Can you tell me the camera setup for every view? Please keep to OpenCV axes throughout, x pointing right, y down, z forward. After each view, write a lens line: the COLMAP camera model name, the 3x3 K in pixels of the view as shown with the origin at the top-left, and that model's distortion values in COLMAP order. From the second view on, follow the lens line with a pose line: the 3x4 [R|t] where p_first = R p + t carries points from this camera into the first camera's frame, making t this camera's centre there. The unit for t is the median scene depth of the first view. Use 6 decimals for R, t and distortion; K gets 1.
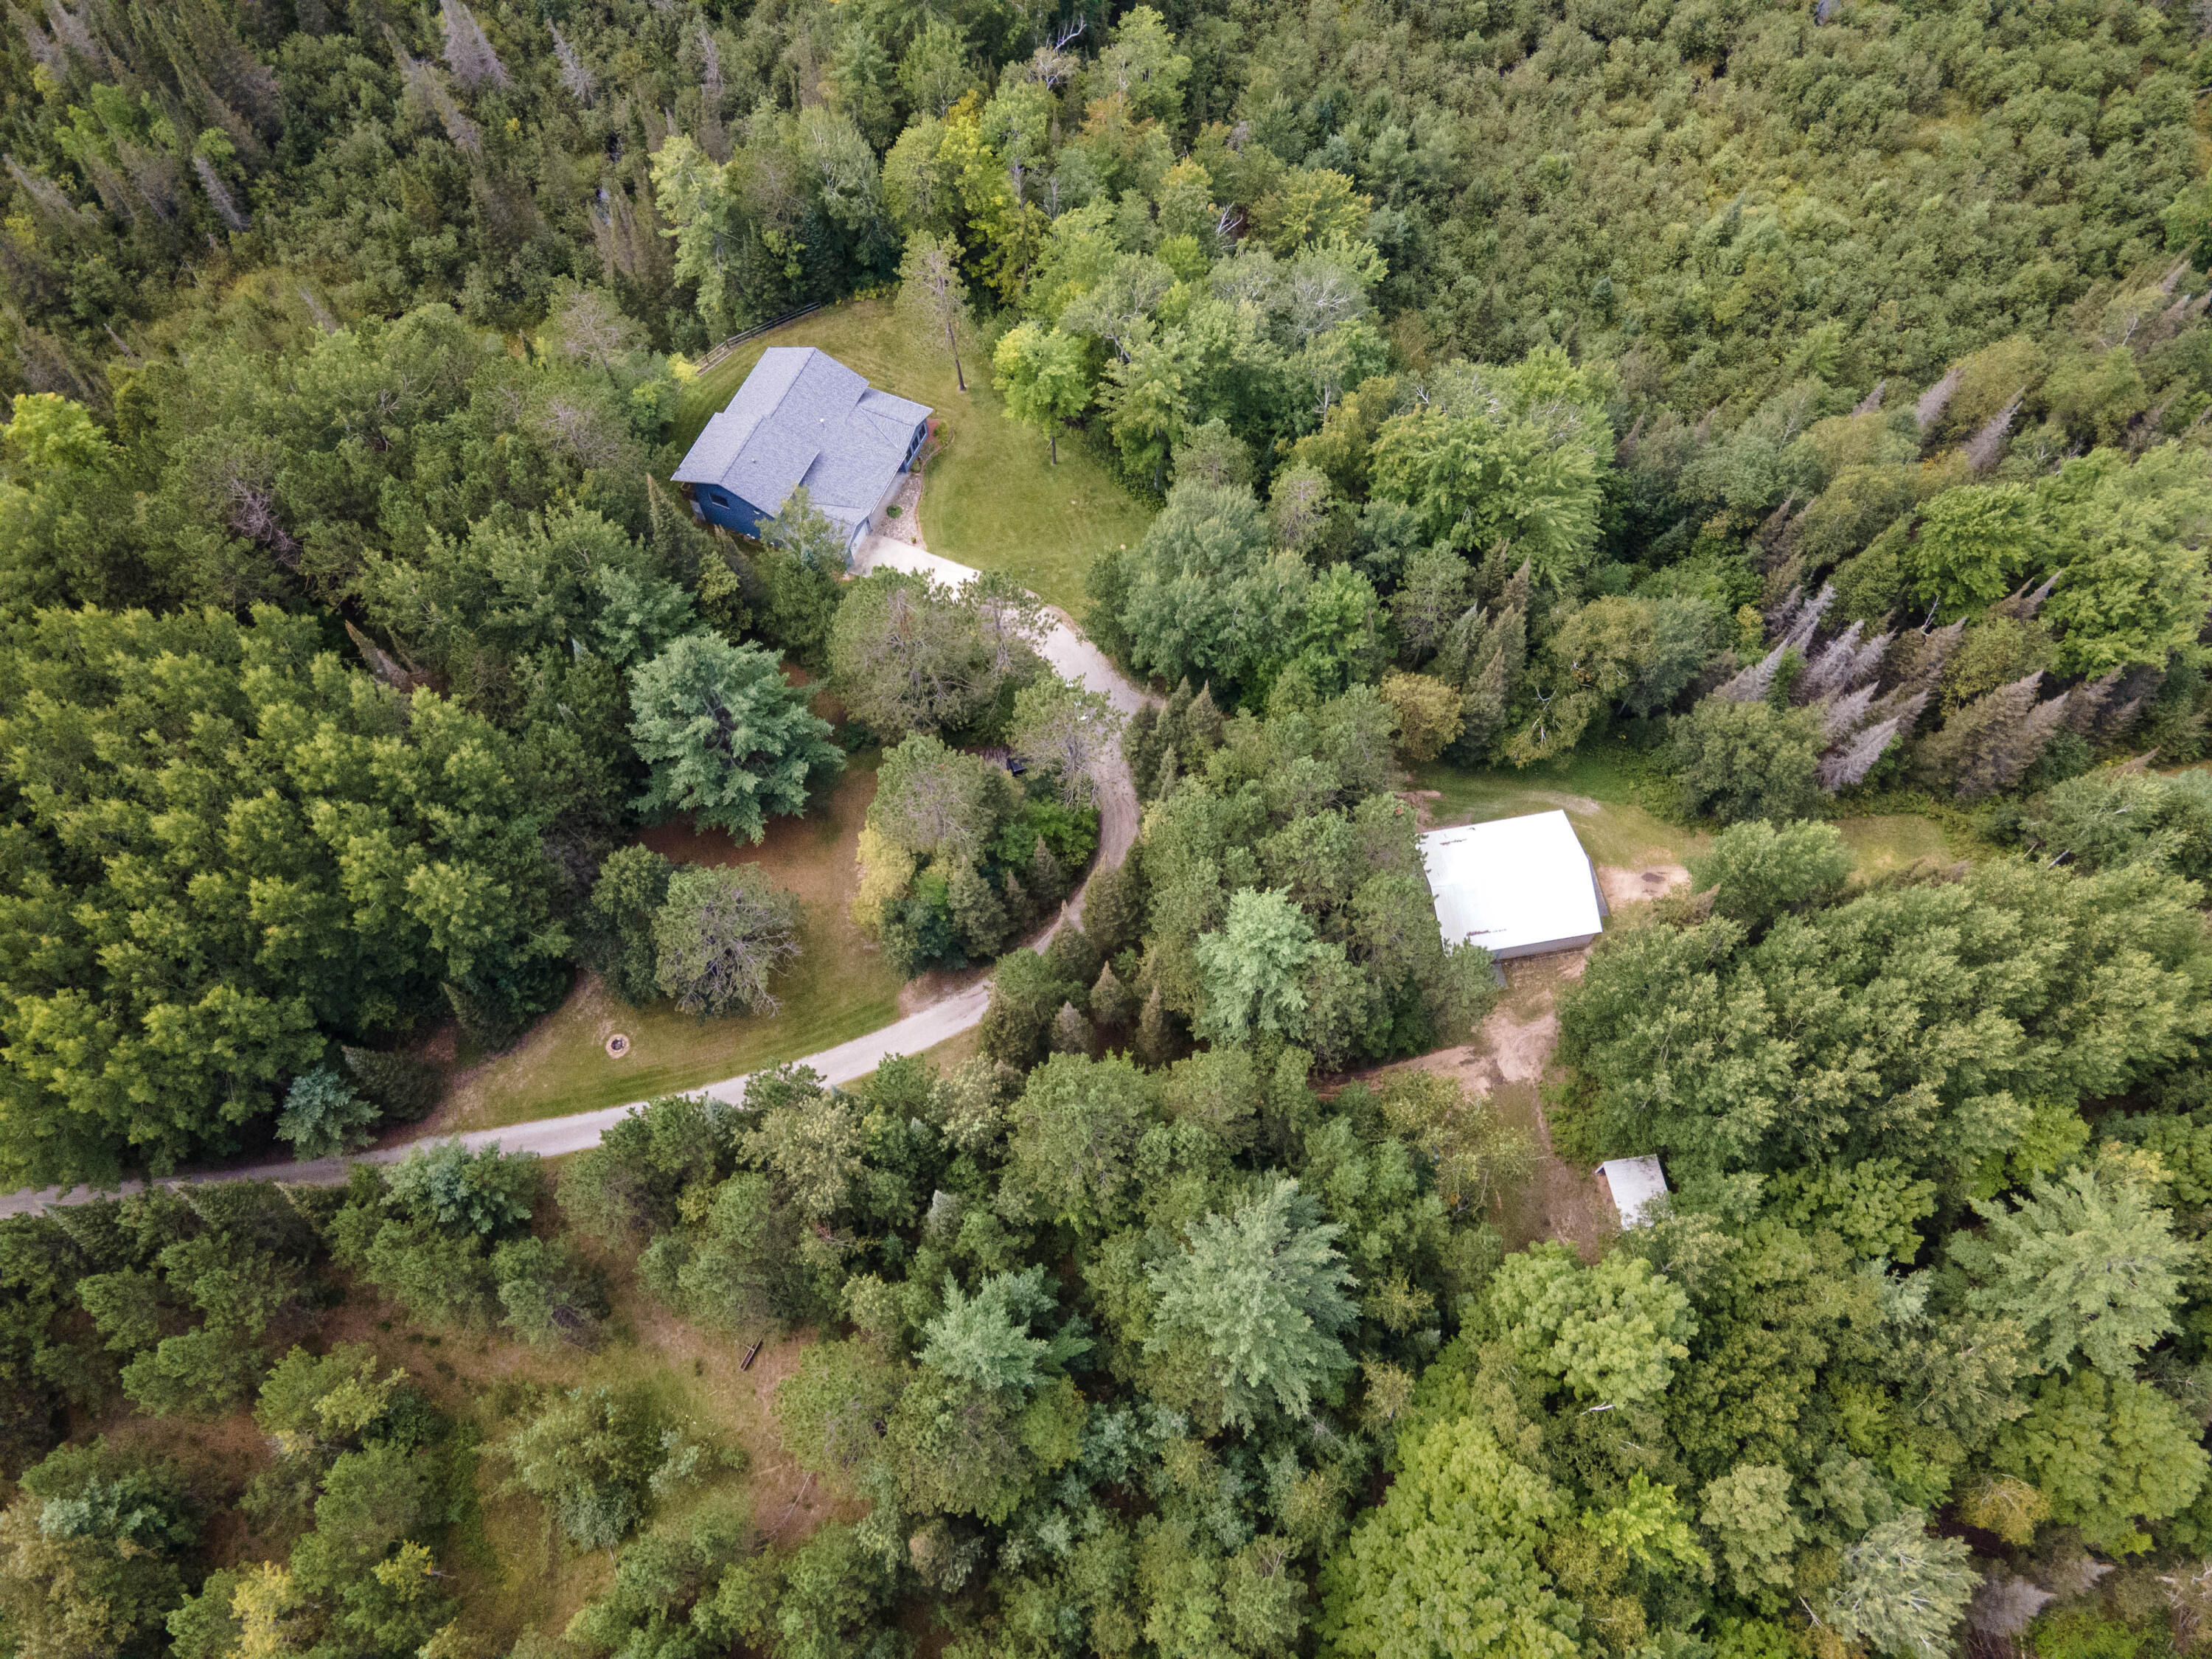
lens RADIAL K [[1585.6, 0, 1106.0], [0, 1585.6, 829.5], [0, 0, 1]] dist [0.001015, 0.074084]
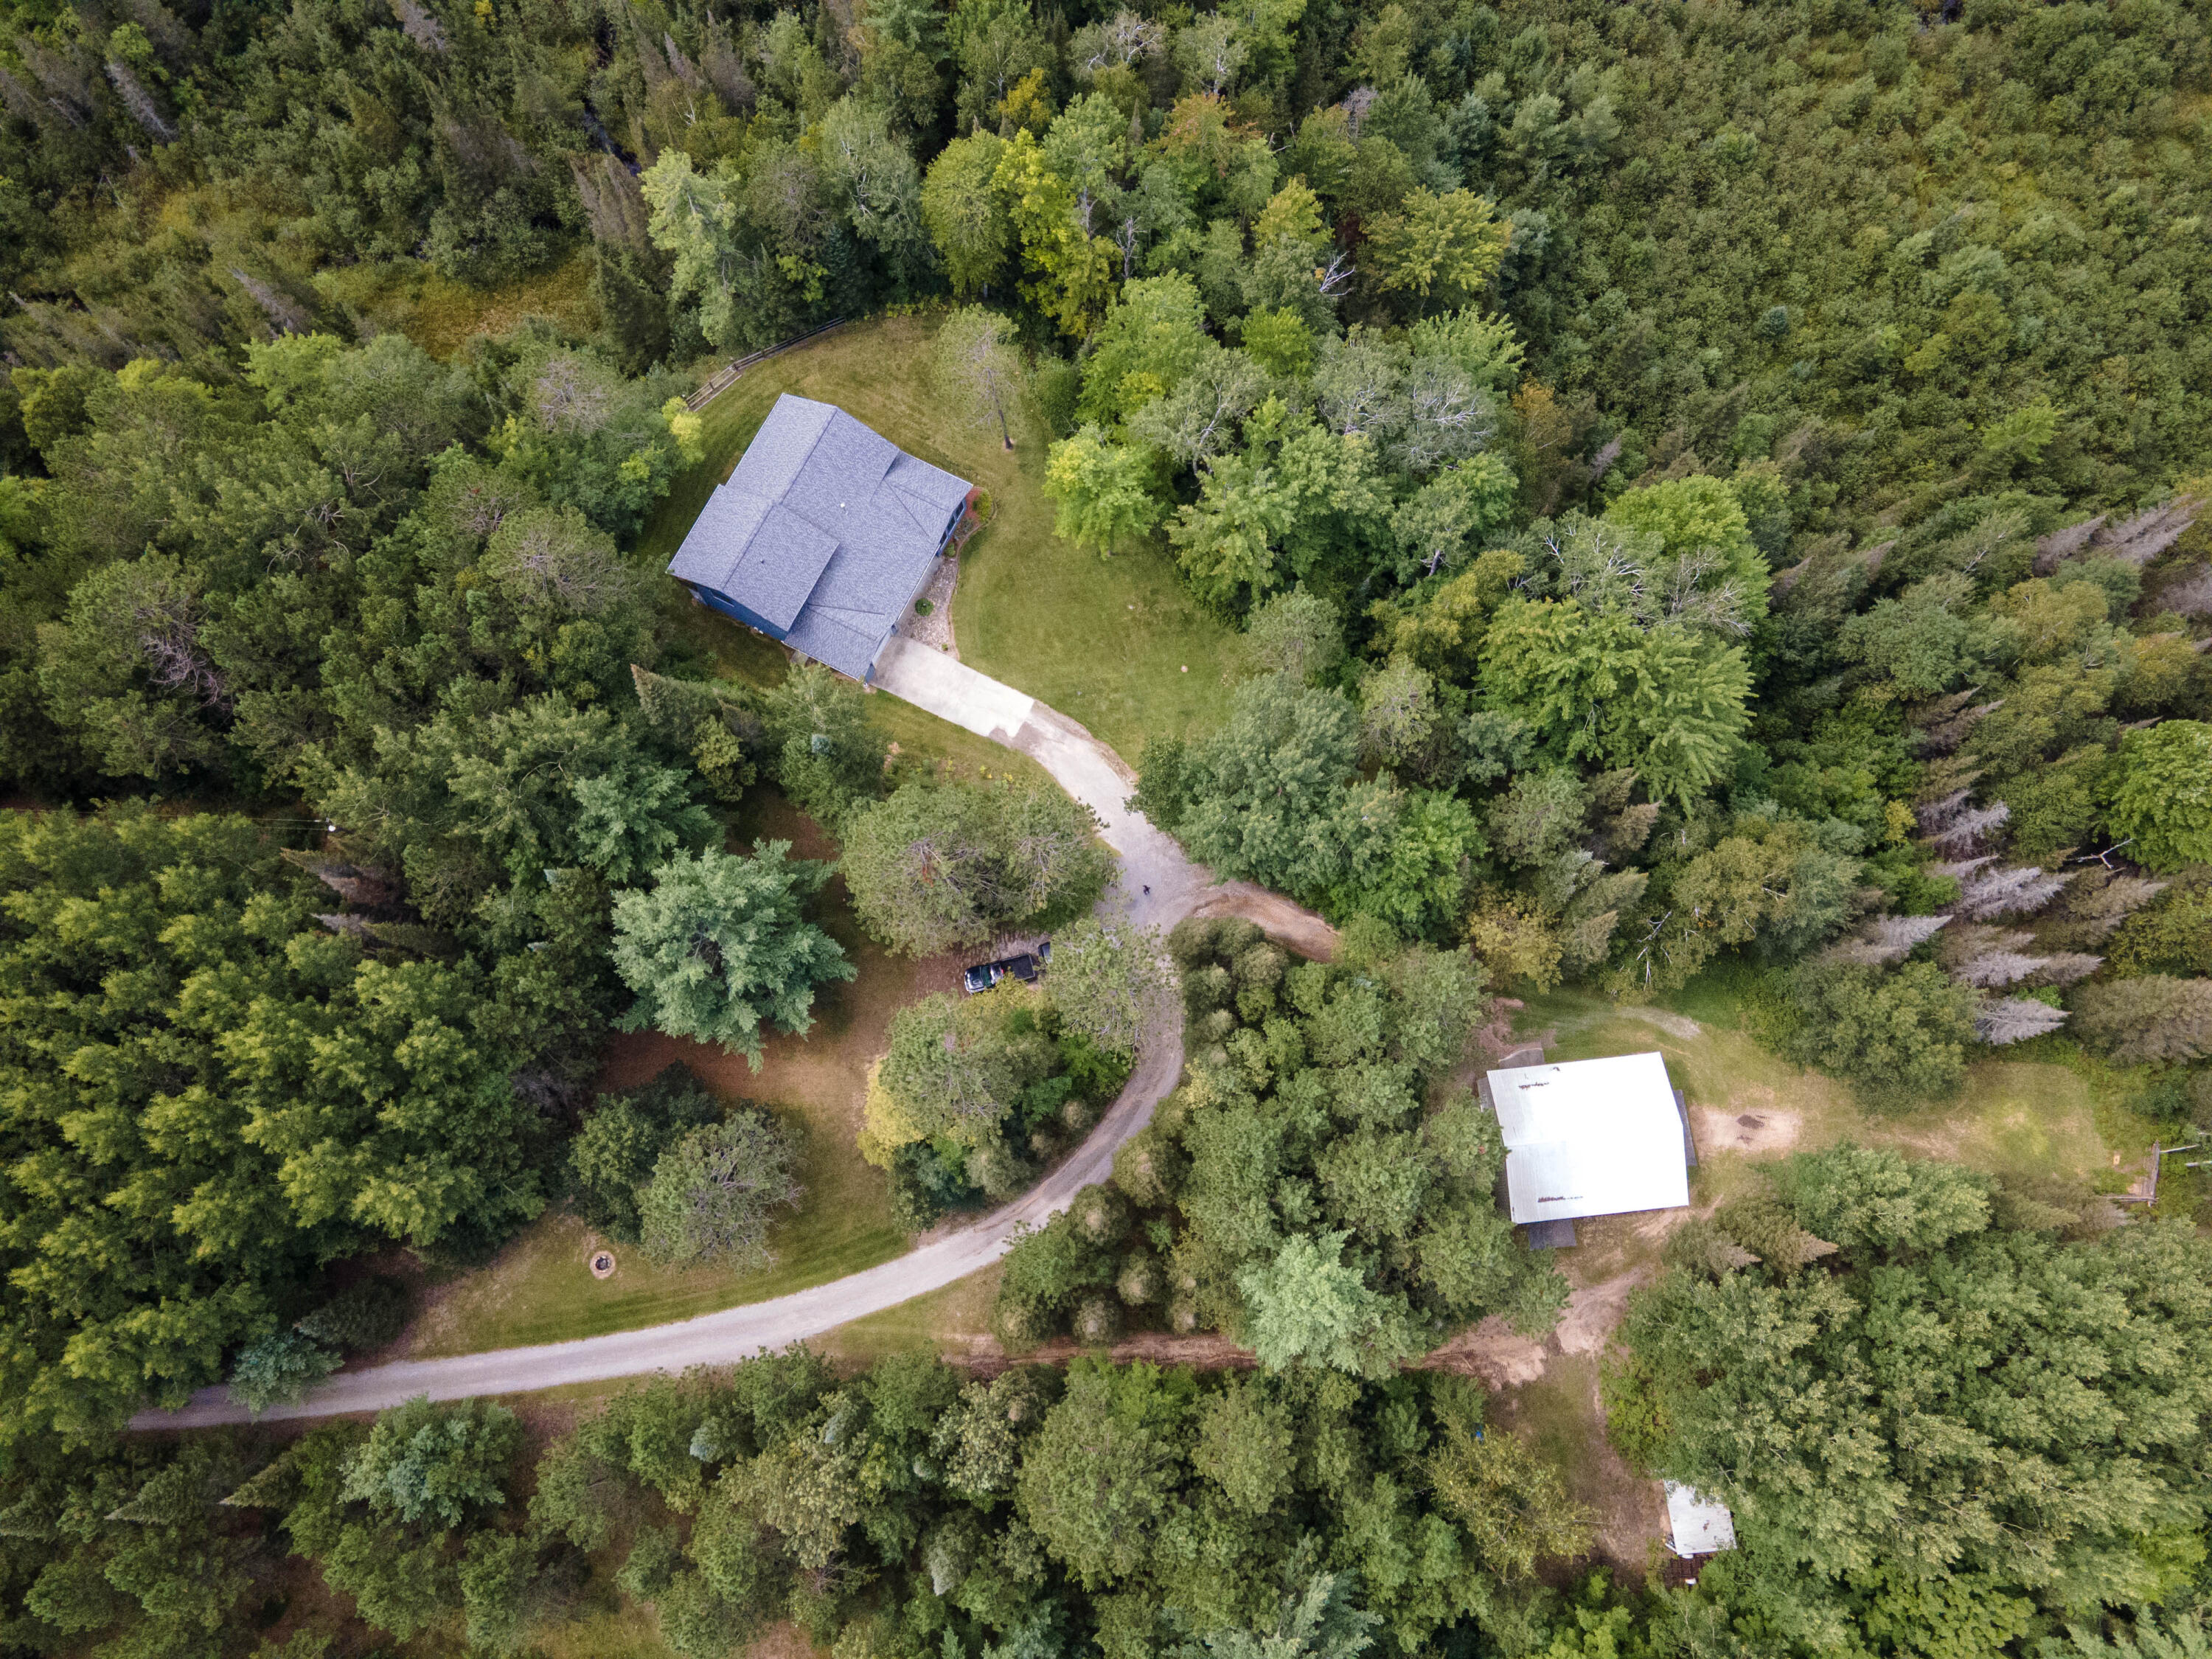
lens RADIAL K [[1599.0, 0, 1106.0], [0, 1599.0, 829.5], [0, 0, 1]] dist [0.037280, 0.002945]
pose [[0.998191, 0.059178, -0.010646, -0.017506], [-0.055832, 0.977950, 0.201240, -0.265816], [0.022320, -0.200281, 0.979484, 0.120529]]
